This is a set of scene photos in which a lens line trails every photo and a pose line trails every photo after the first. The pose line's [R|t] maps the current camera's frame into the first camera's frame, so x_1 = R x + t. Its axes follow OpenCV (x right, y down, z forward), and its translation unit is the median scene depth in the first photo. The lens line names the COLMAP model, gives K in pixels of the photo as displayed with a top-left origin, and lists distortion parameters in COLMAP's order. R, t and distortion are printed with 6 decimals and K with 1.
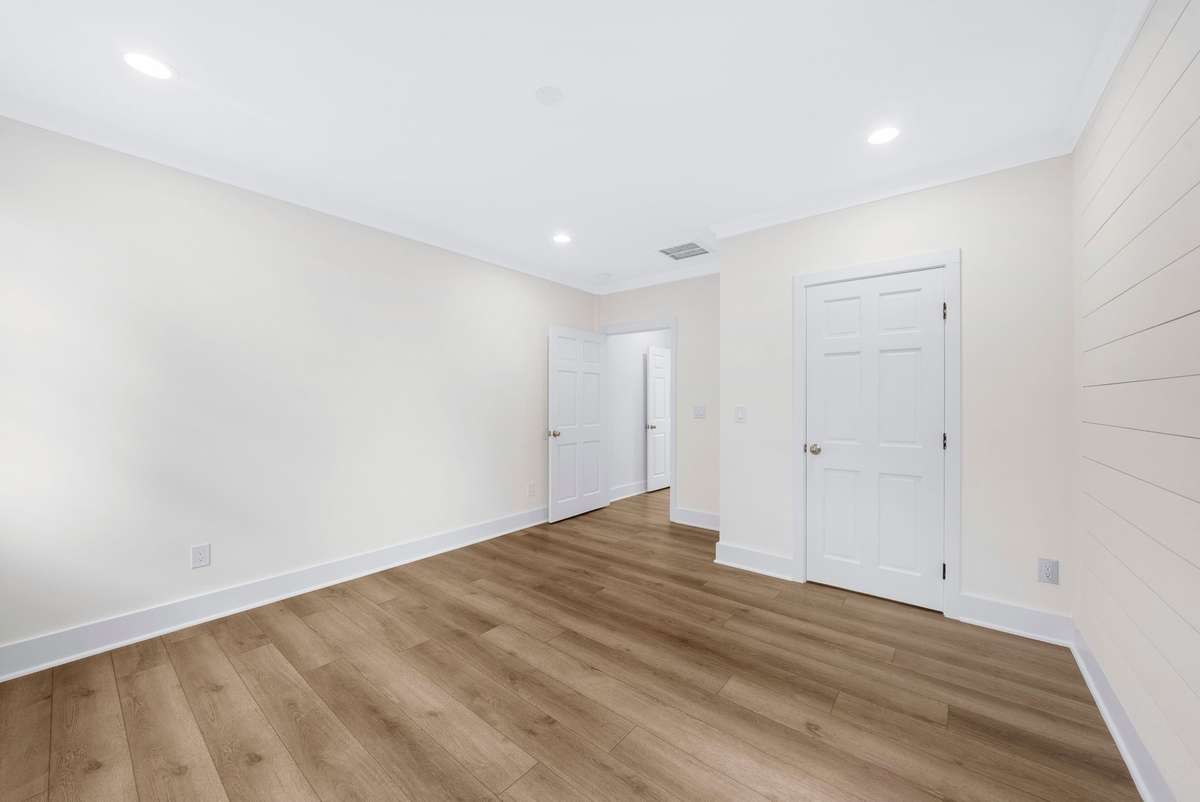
lens RADIAL K [[435.0, 0, 597.3], [0, 435.0, 400.6], [0, 0, 1]] dist [-0.005963, -0.000035]
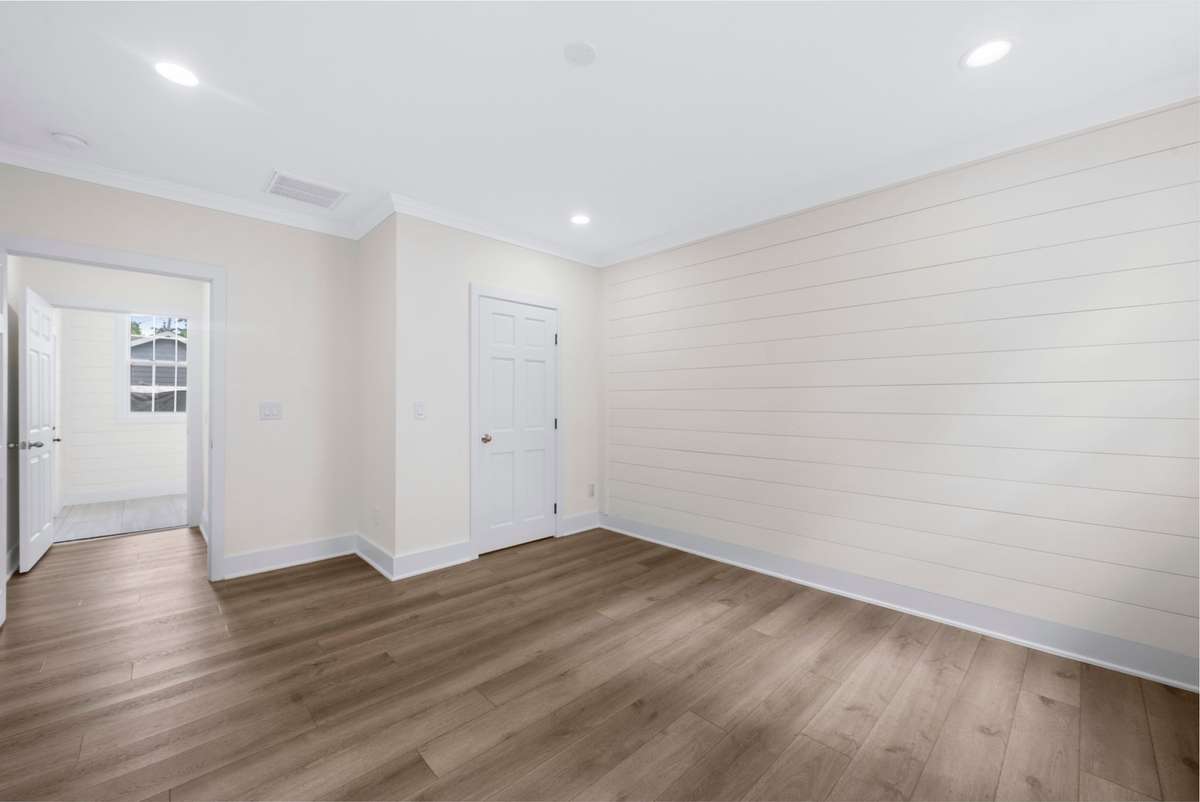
lens RADIAL K [[464.6, 0, 597.4], [0, 464.6, 402.2], [0, 0, 1]] dist [0.000405, -0.000147]
pose [[0.131167, -0.002910, 0.991356, -0.794008], [-0.004952, 0.999981, 0.003591, 0.009897], [-0.991348, -0.005380, 0.131150, 0.622174]]
